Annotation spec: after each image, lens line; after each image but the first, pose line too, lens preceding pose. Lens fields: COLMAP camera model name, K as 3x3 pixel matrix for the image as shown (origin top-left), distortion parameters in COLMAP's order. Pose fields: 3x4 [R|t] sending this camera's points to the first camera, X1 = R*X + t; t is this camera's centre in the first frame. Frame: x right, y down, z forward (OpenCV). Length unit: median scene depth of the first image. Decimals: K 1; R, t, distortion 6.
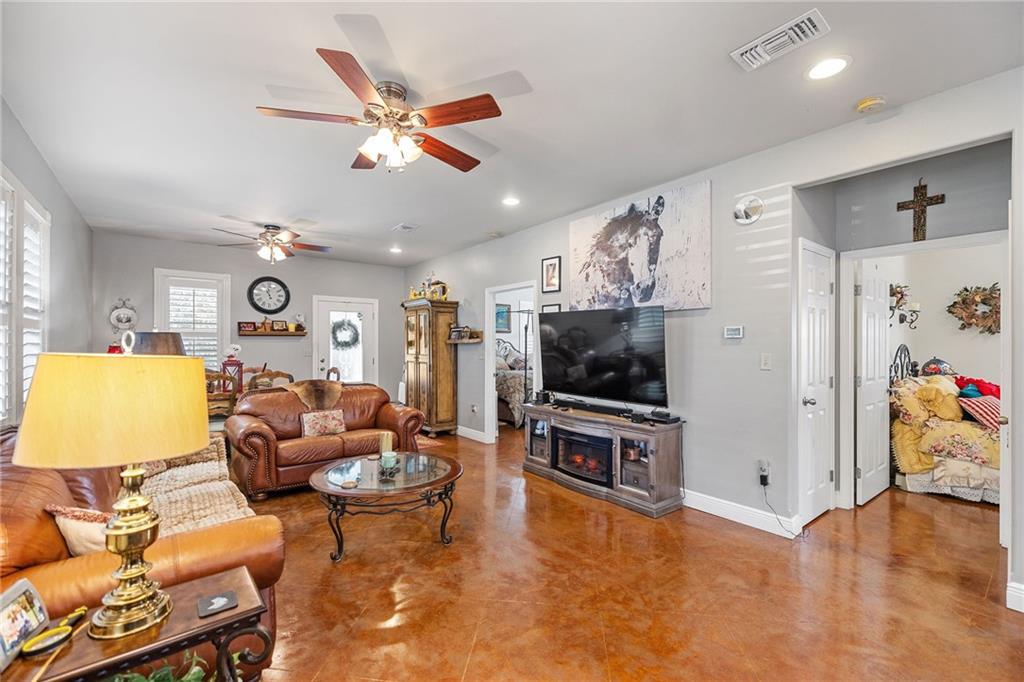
lens RADIAL K [[426.4, 0, 513.0], [0, 426.4, 346.8], [0, 0, 1]] dist [-0.004385, -0.000355]
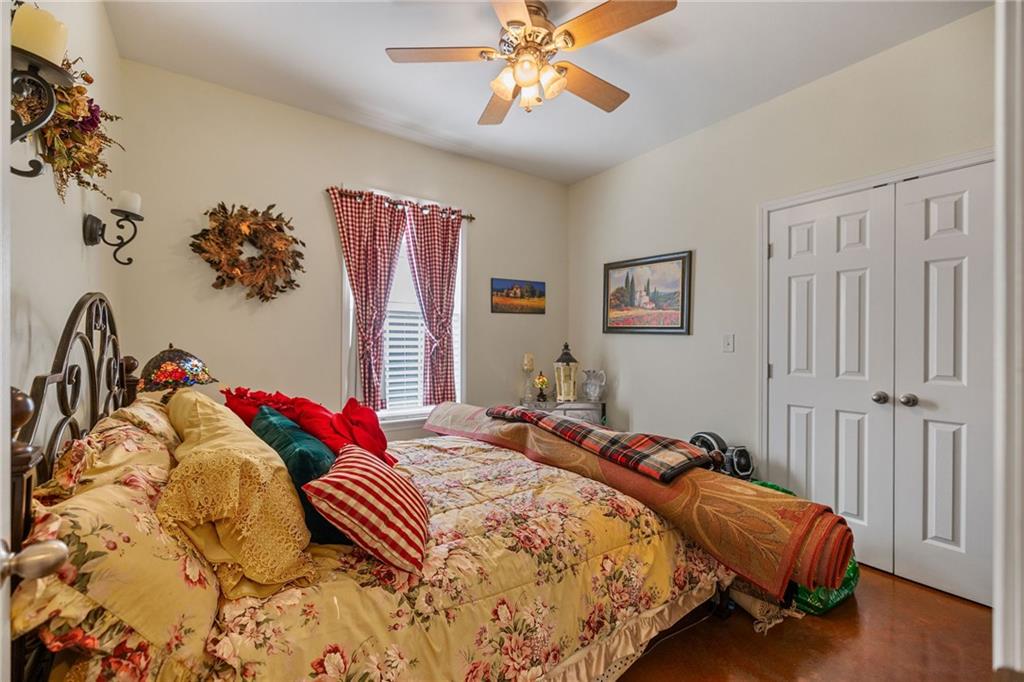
lens RADIAL K [[437.3, 0, 509.7], [0, 437.3, 340.8], [0, 0, 1]] dist [0.003987, 0.000271]
pose [[0.063113, 0.001659, 0.998005, 0.764758], [0.003231, 0.999993, -0.001867, 0.029261], [-0.998001, 0.003342, 0.063107, 0.839287]]
